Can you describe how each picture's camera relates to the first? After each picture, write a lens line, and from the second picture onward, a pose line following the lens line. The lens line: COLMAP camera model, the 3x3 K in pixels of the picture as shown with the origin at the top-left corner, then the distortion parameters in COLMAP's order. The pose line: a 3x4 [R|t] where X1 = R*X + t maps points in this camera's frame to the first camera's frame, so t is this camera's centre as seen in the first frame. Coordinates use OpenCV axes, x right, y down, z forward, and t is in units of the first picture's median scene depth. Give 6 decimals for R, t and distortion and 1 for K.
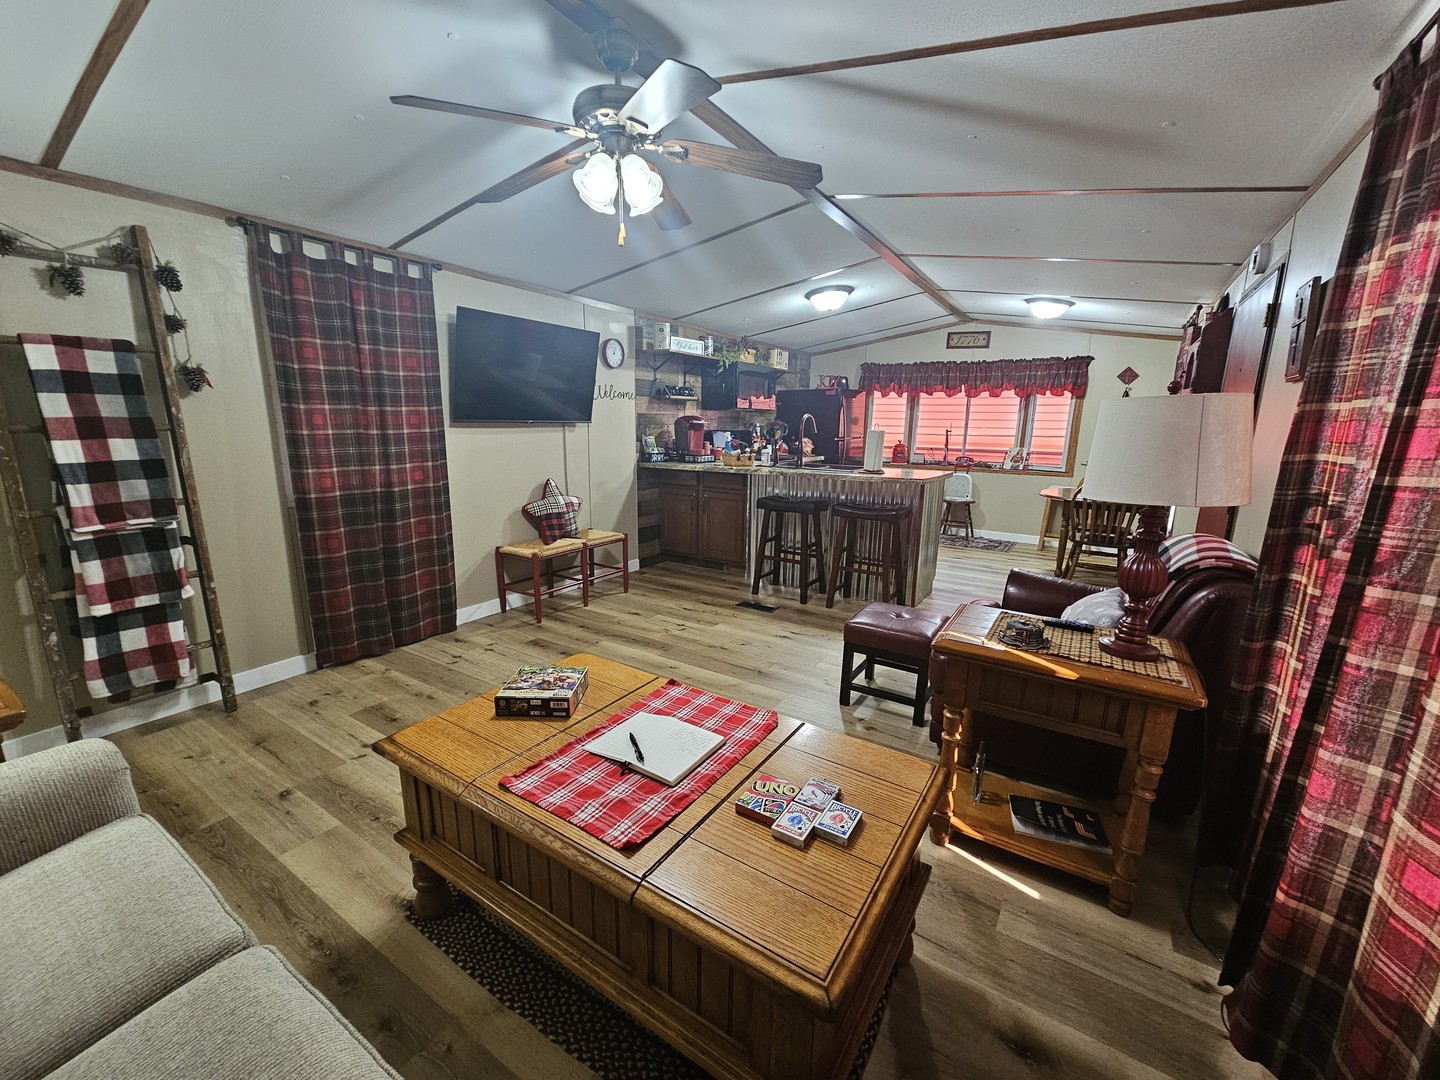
lens RADIAL K [[585.9, 0, 725.6], [0, 585.9, 547.4], [0, 0, 1]] dist [0.003554, -0.000009]
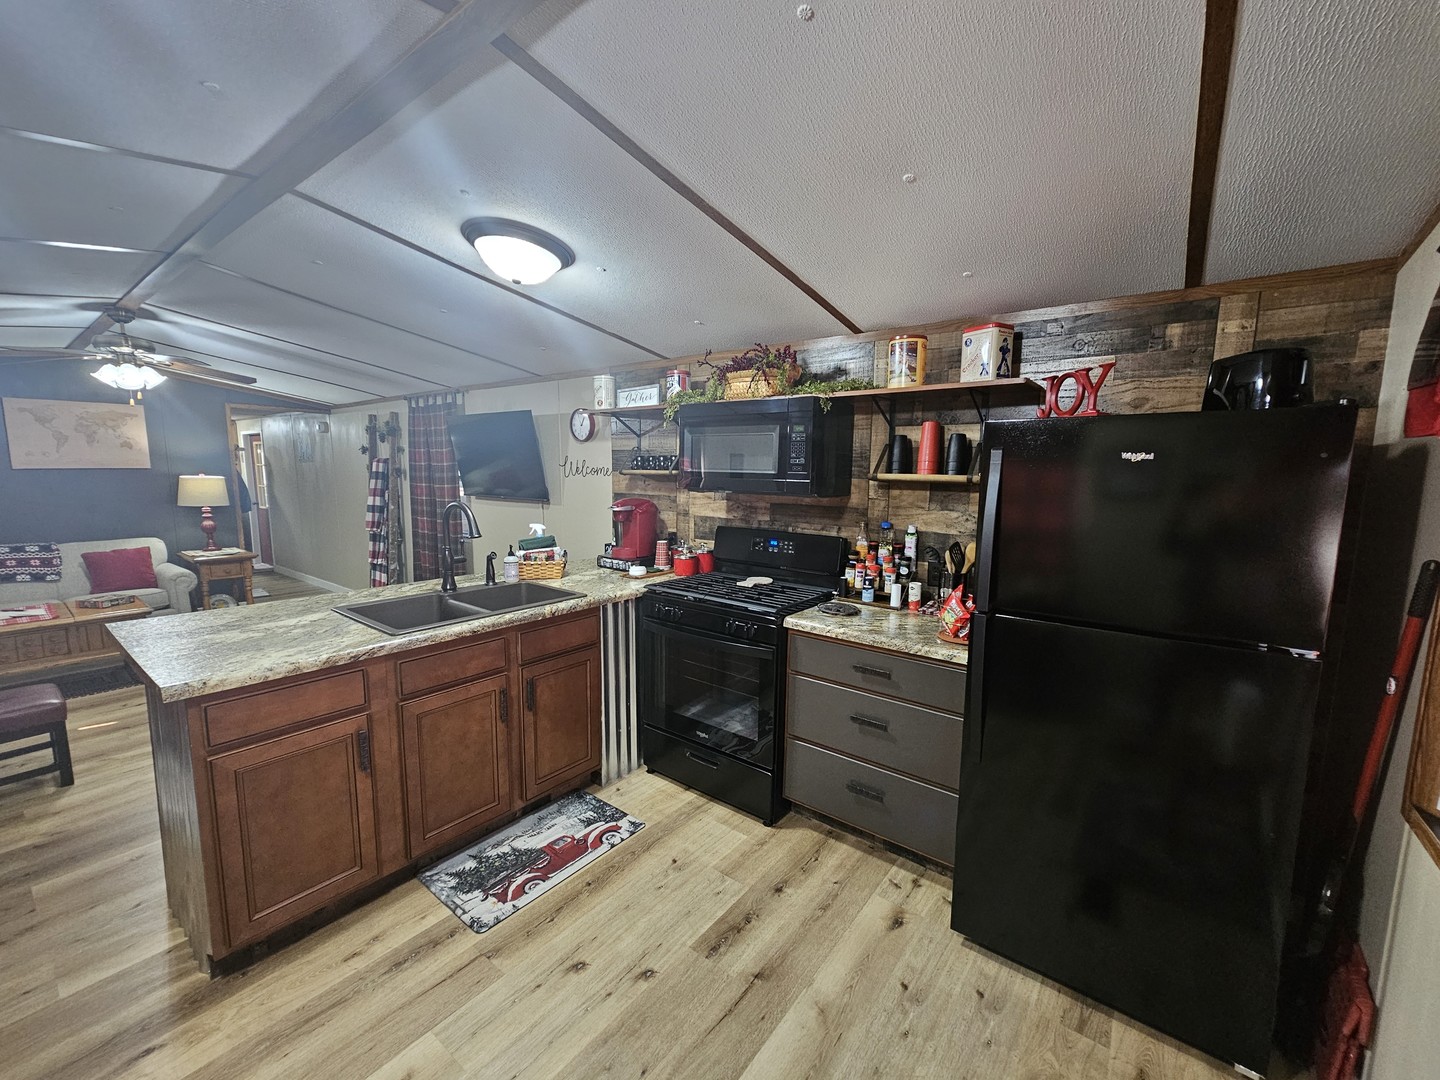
lens RADIAL K [[585.9, 0, 725.6], [0, 585.9, 547.4], [0, 0, 1]] dist [0.003554, -0.000009]
pose [[-0.074478, 0.110952, -0.991031, 0.647341], [-0.230900, 0.964866, 0.125375, -0.299552], [0.970123, 0.238167, -0.046243, 1.233330]]
